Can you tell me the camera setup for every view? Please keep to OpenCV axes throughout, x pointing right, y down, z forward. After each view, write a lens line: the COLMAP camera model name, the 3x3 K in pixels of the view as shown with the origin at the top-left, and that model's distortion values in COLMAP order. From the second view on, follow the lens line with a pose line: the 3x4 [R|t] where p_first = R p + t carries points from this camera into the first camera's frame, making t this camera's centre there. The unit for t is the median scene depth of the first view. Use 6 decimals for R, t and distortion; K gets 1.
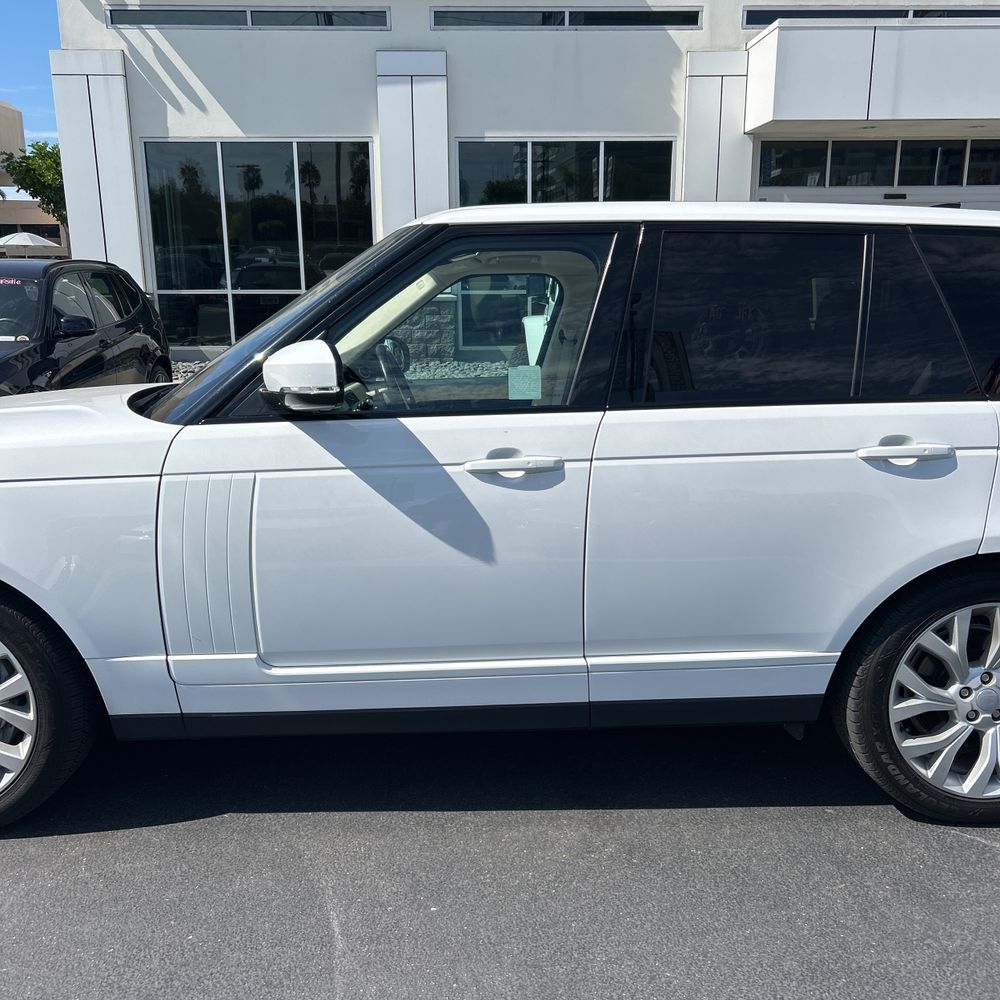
lens RADIAL K [[1045.3, 0, 511.4], [0, 1045.3, 511.9], [0, 0, 1]] dist [0.023905, -0.014193]
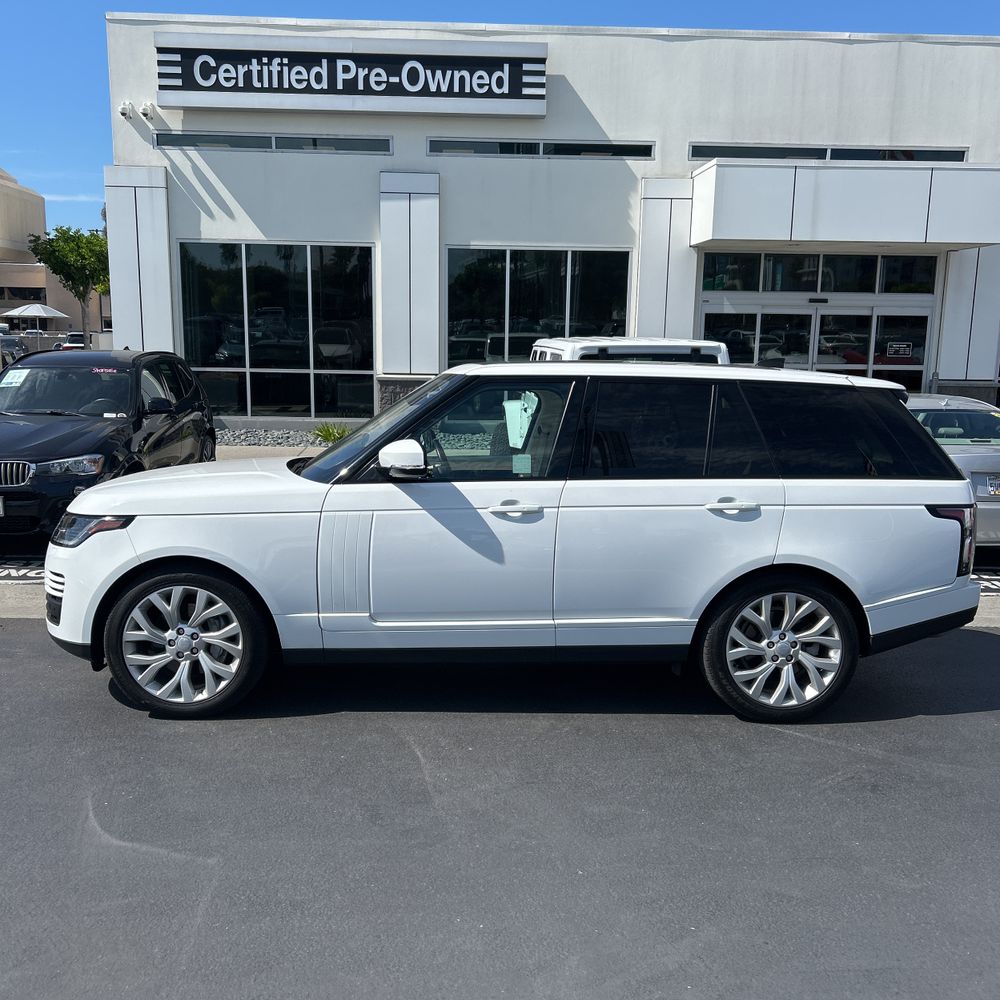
lens RADIAL K [[1046.3, 0, 495.2], [0, 1046.3, 499.5], [0, 0, 1]] dist [0.067426, -0.105406]
pose [[0.999703, 0.017573, 0.016904, -0.059808], [-0.016295, 0.997202, -0.072957, 0.065733], [-0.018139, 0.072660, 0.997192, -0.752595]]
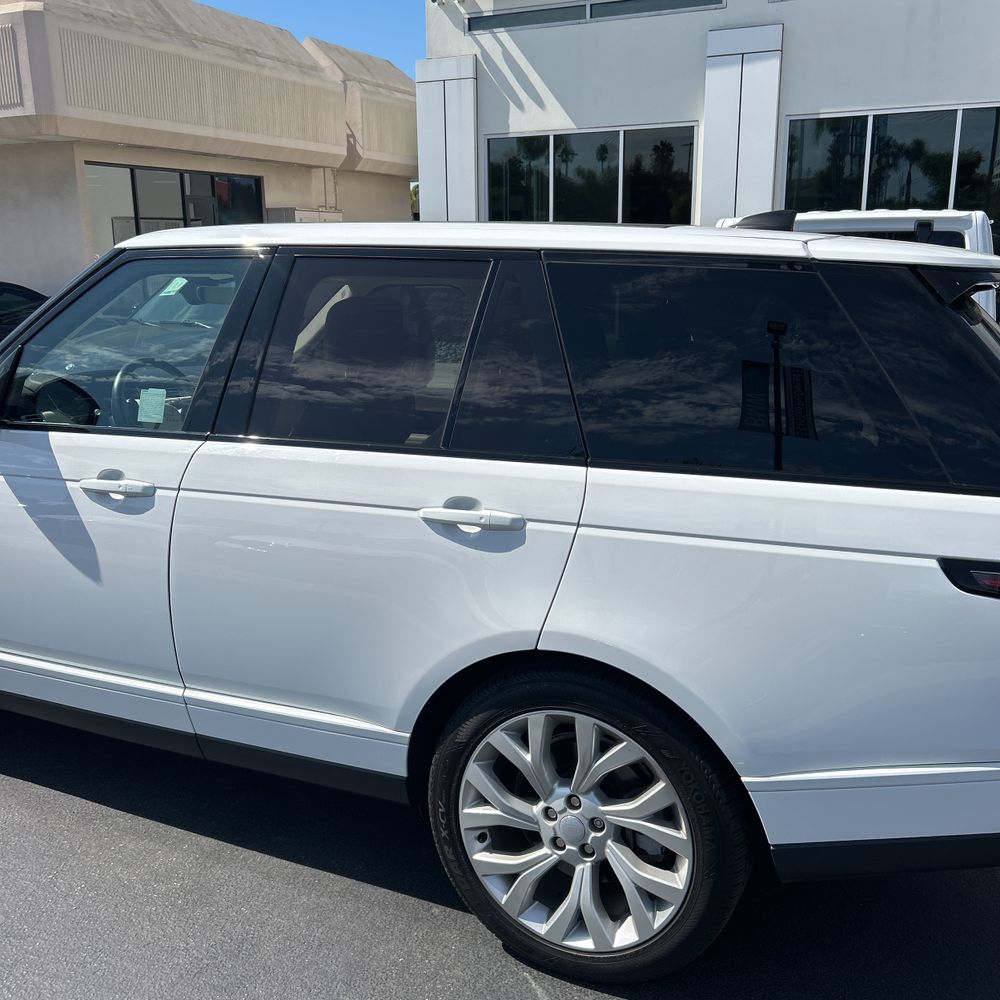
lens RADIAL K [[1036.5, 0, 479.1], [0, 1036.5, 490.0], [0, 0, 1]] dist [0.031561, 0.000089]
pose [[0.890527, 0.101175, -0.443538, 0.716744], [-0.100351, 0.994628, 0.025401, -0.096387], [0.443725, 0.021889, 0.895896, 0.233458]]
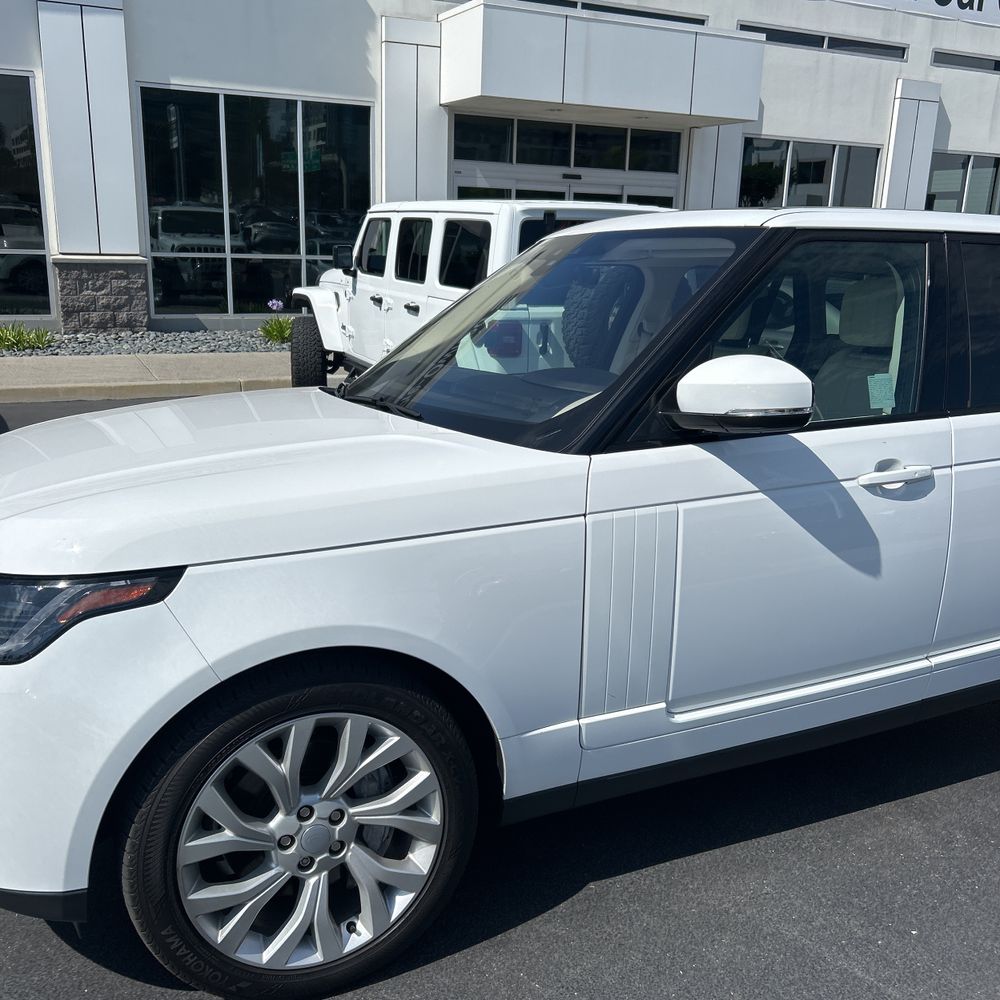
lens RADIAL K [[1034.3, 0, 524.8], [0, 1034.3, 500.9], [0, 0, 1]] dist [0.026120, -0.012583]
pose [[0.909909, -0.071925, 0.408525, -0.673021], [0.060097, 0.997320, 0.041734, -0.078595], [-0.410432, -0.013422, 0.911793, 0.226351]]
